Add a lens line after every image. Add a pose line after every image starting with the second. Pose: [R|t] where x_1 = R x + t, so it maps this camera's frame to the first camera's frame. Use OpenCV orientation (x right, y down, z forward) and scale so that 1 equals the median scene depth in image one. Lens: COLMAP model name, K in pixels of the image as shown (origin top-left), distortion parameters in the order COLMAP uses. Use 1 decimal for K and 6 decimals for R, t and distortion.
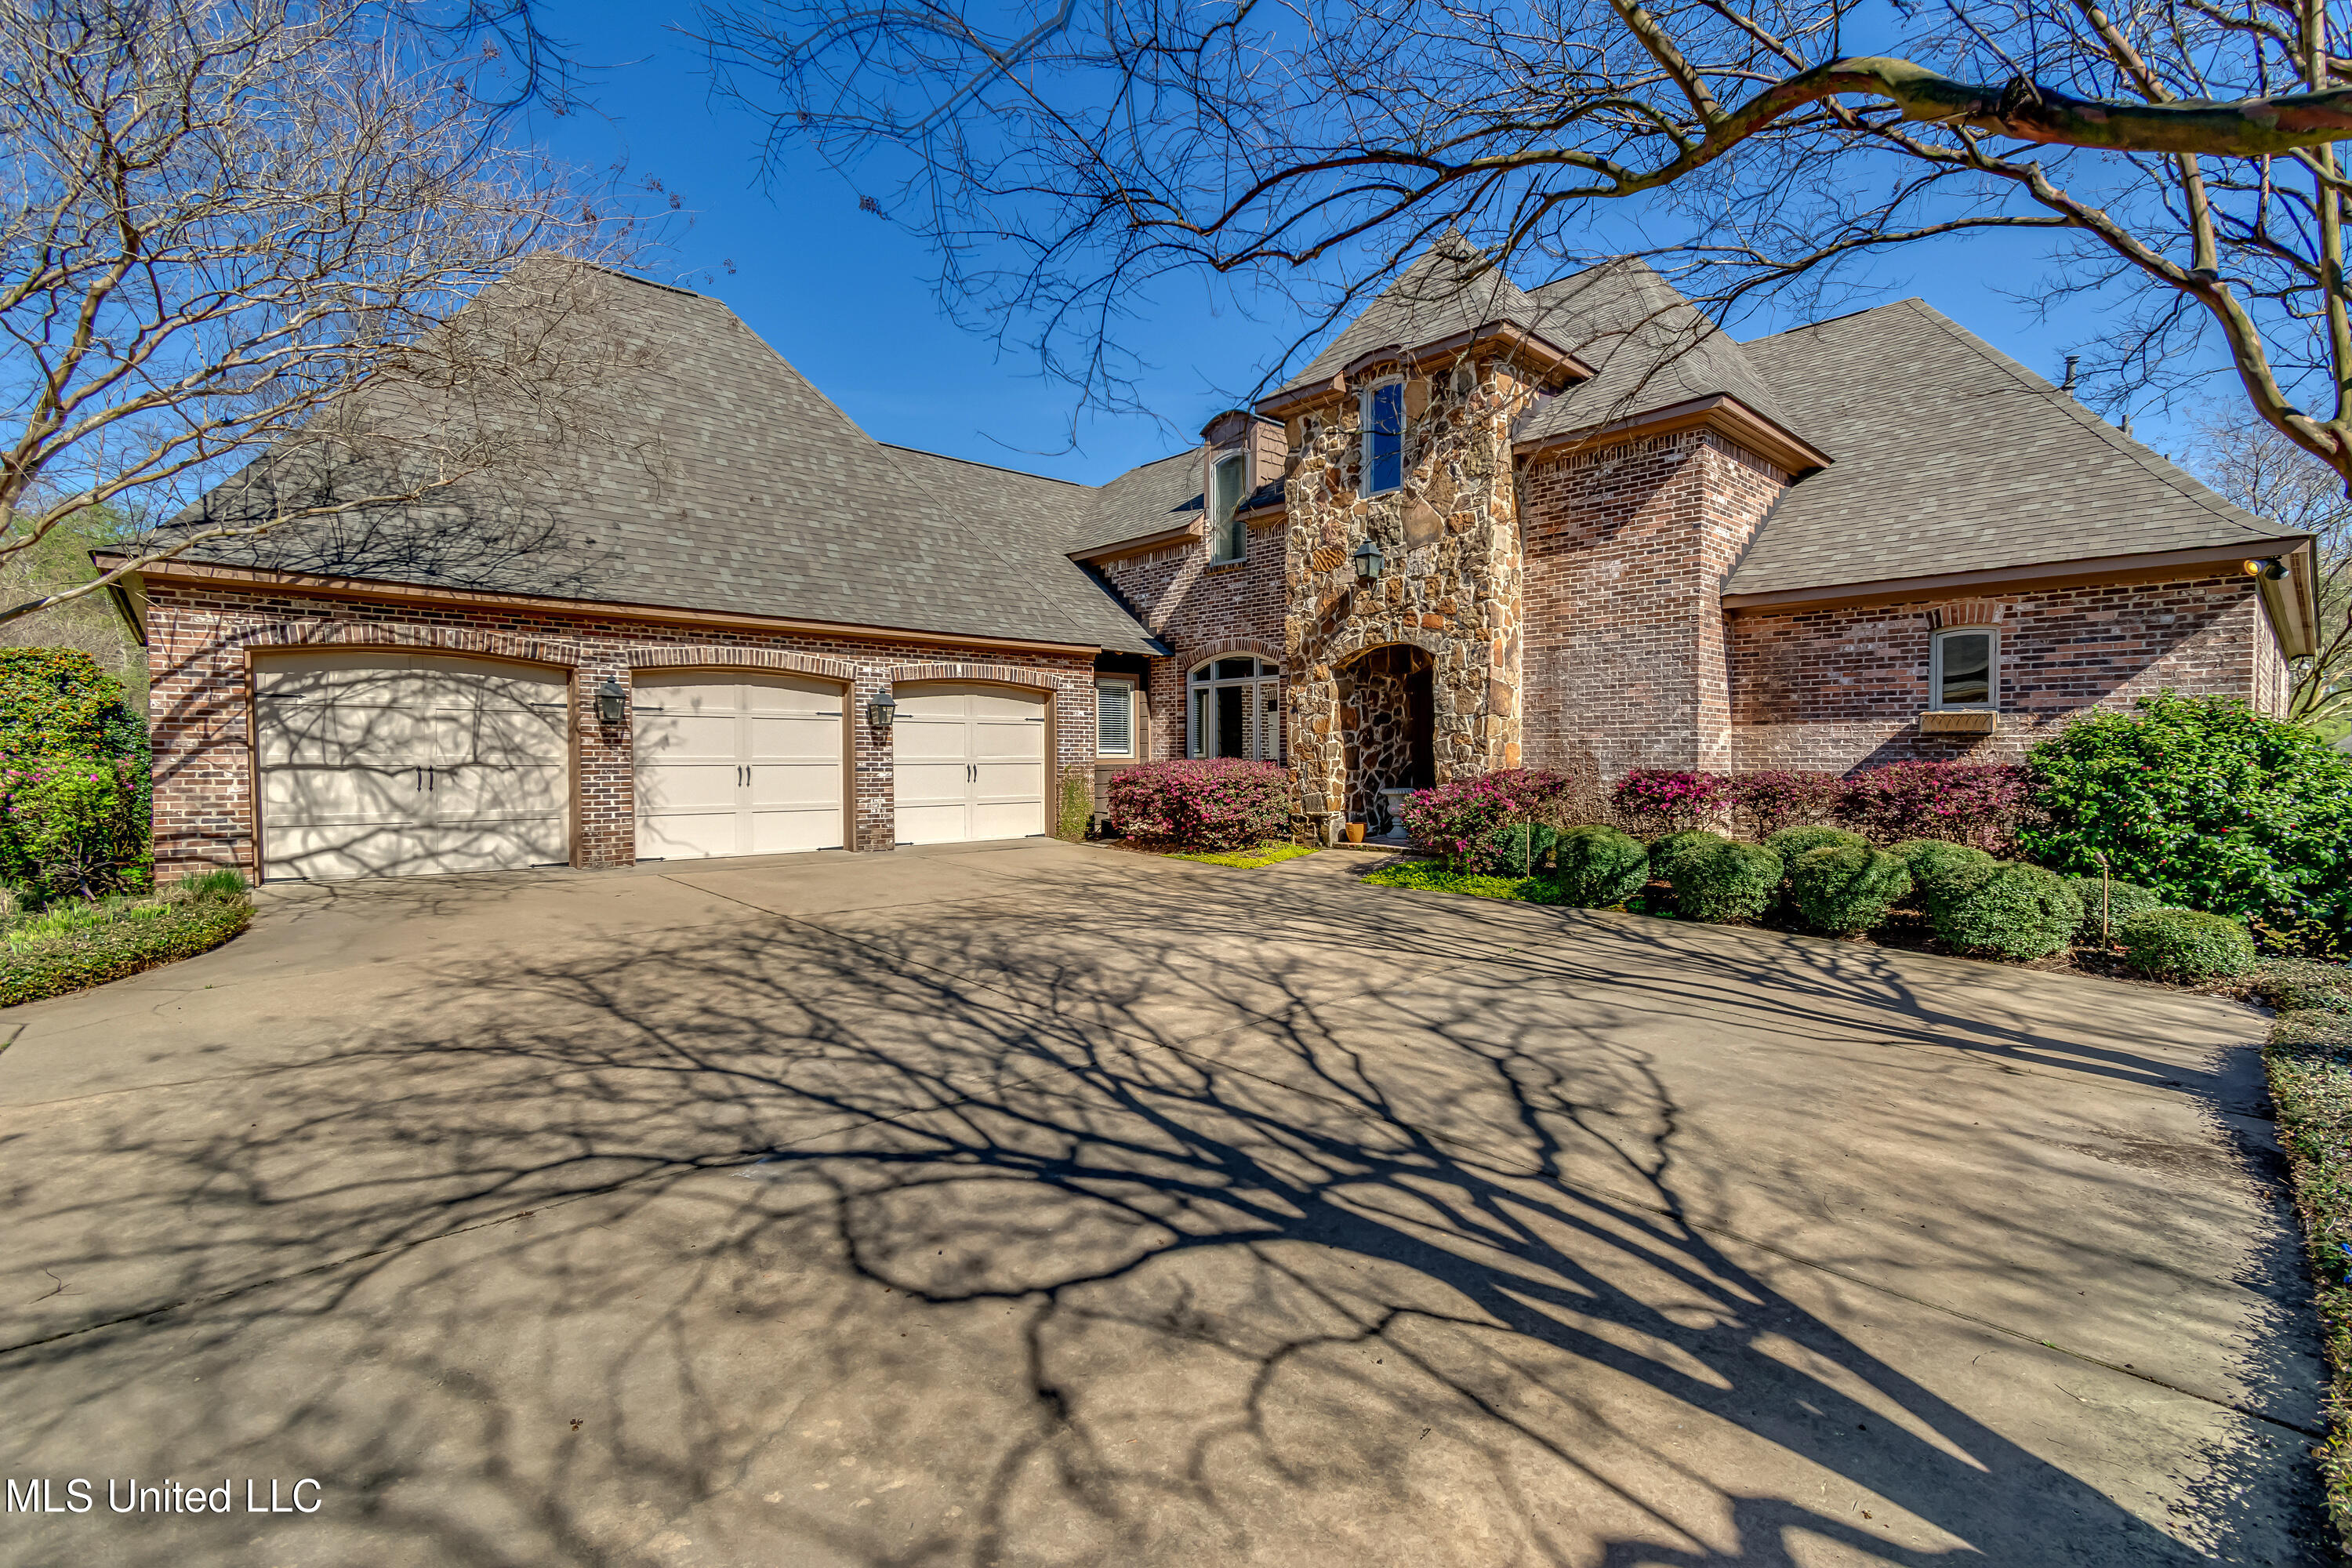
lens RADIAL K [[1044.1, 0, 1181.2], [0, 1044.1, 793.2], [0, 0, 1]] dist [0.002186, -0.000601]
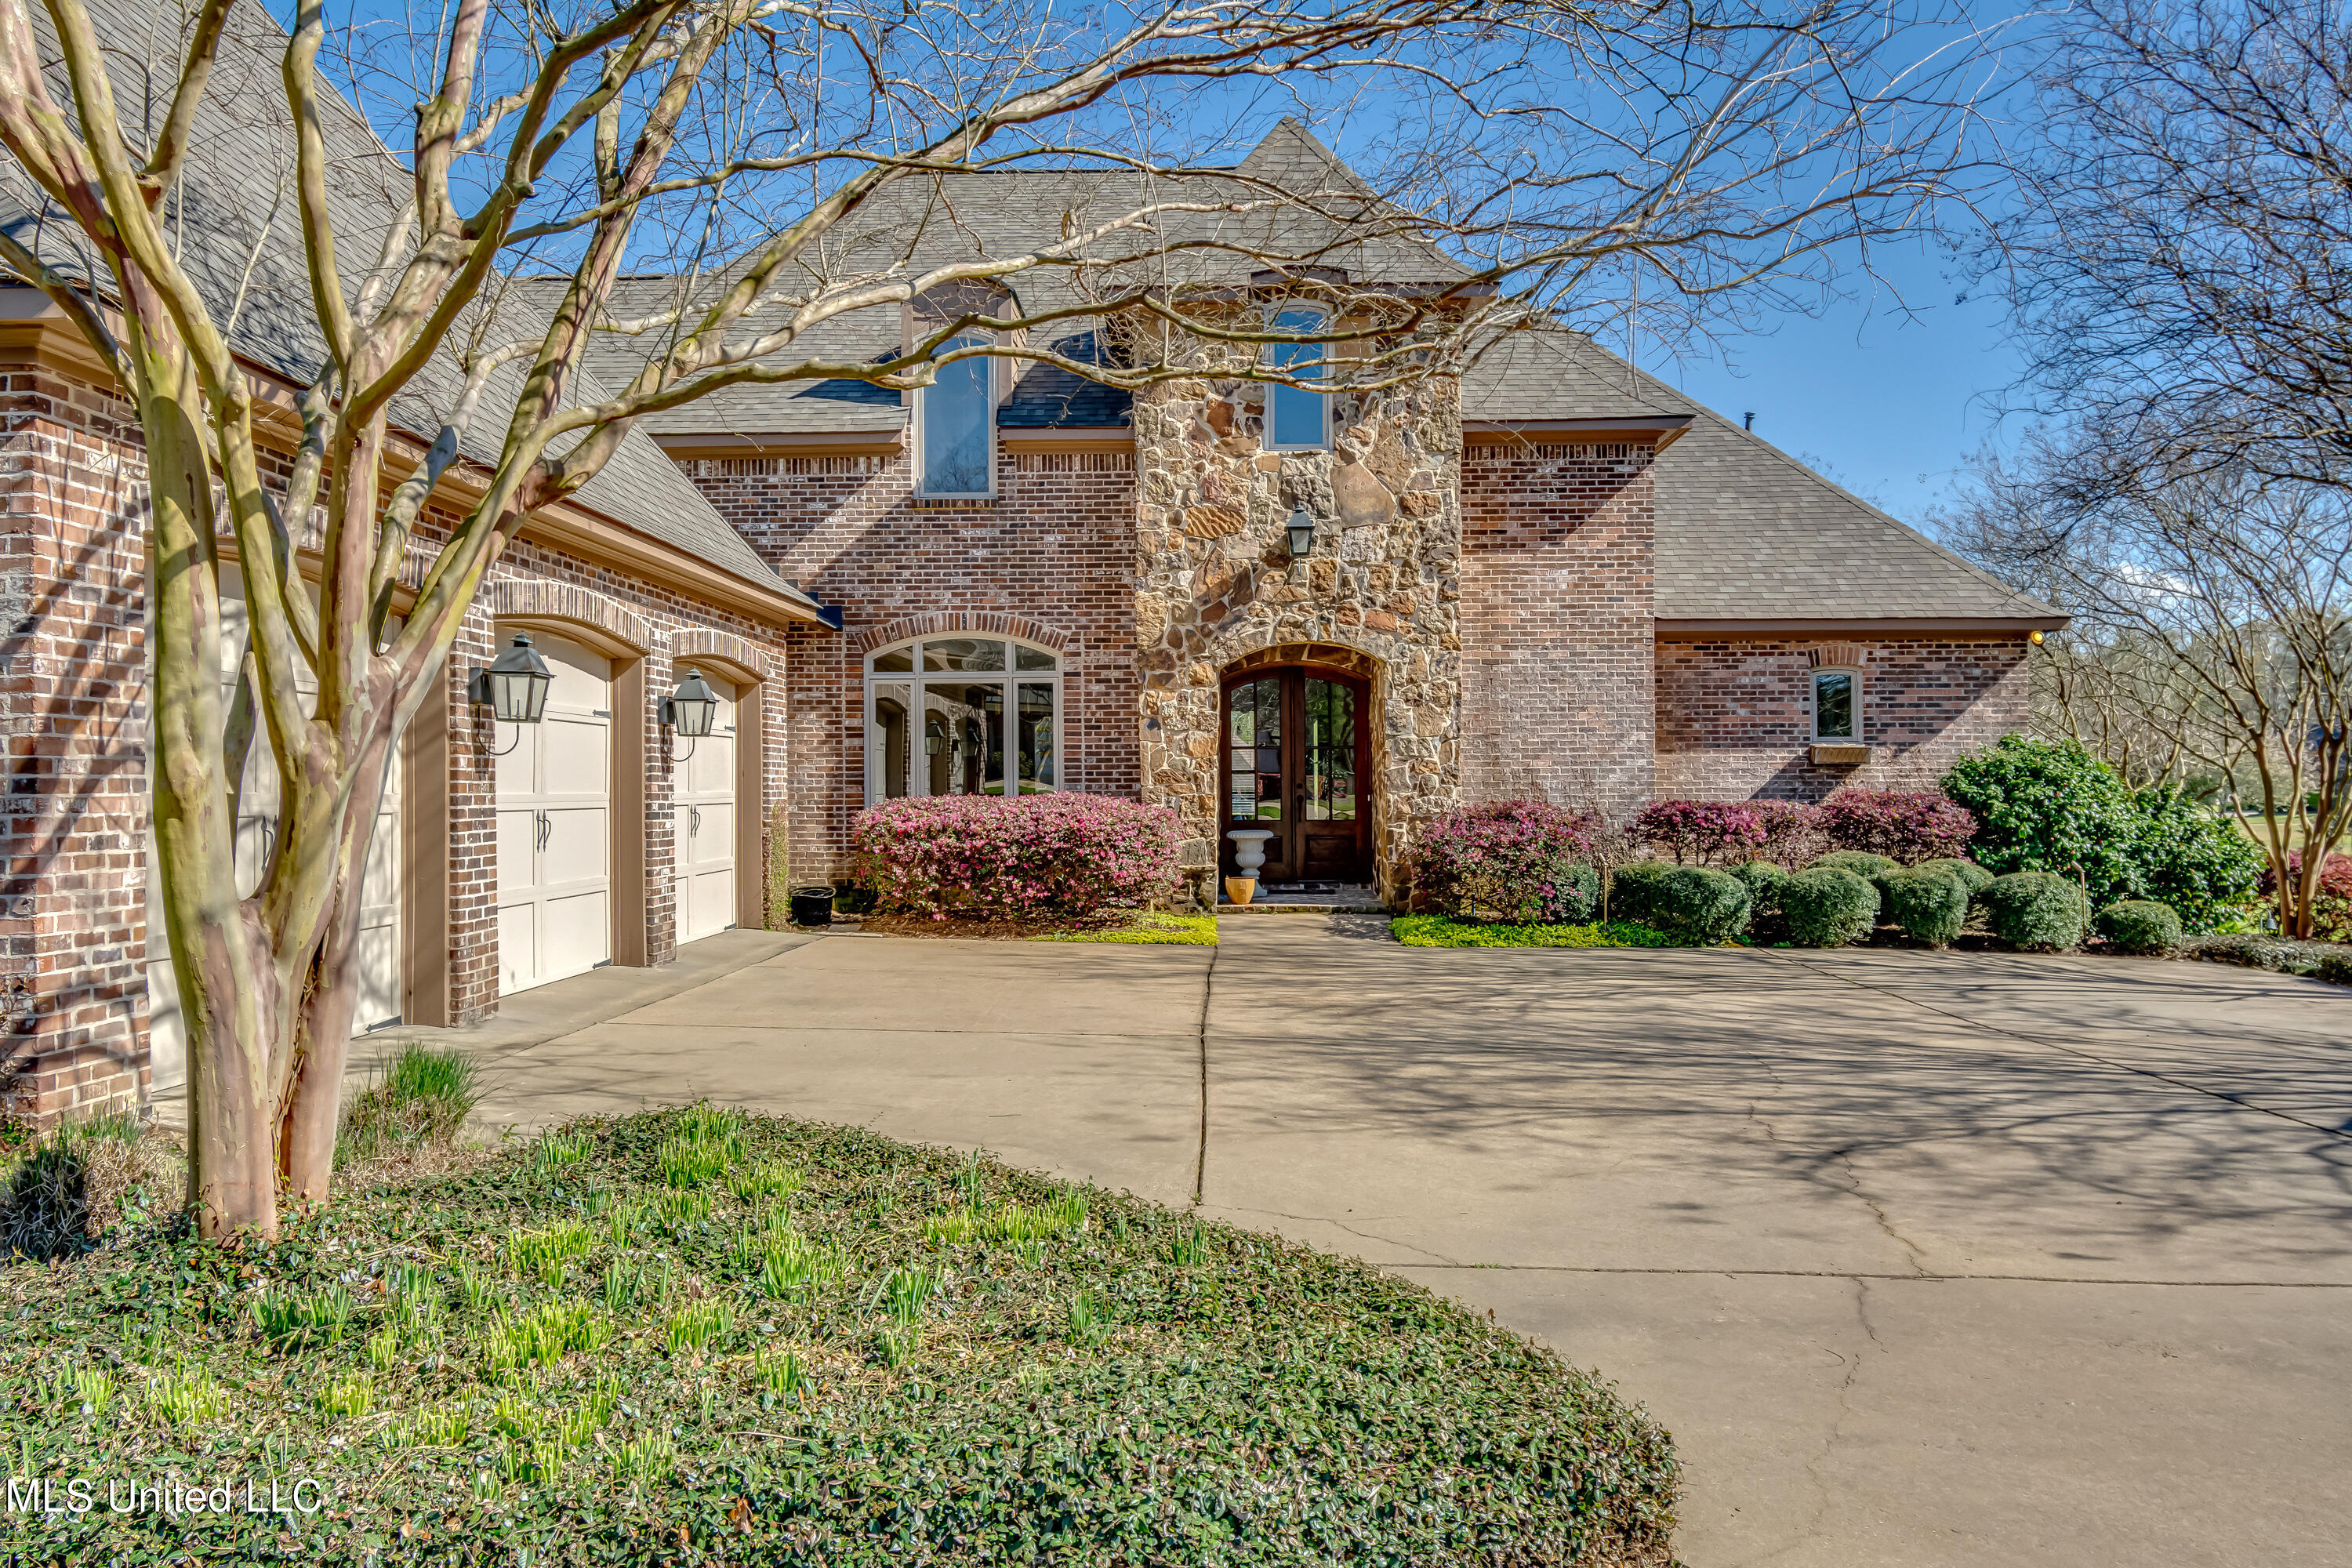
lens RADIAL K [[1758.4, 0, 1175.3], [0, 1758.4, 794.2], [0, 0, 1]] dist [0.006555, 0.002049]
pose [[0.701502, -0.006368, 0.712639, -0.861984], [0.029570, 0.999359, -0.020178, -0.008060], [-0.712054, 0.035228, 0.701241, 0.171553]]
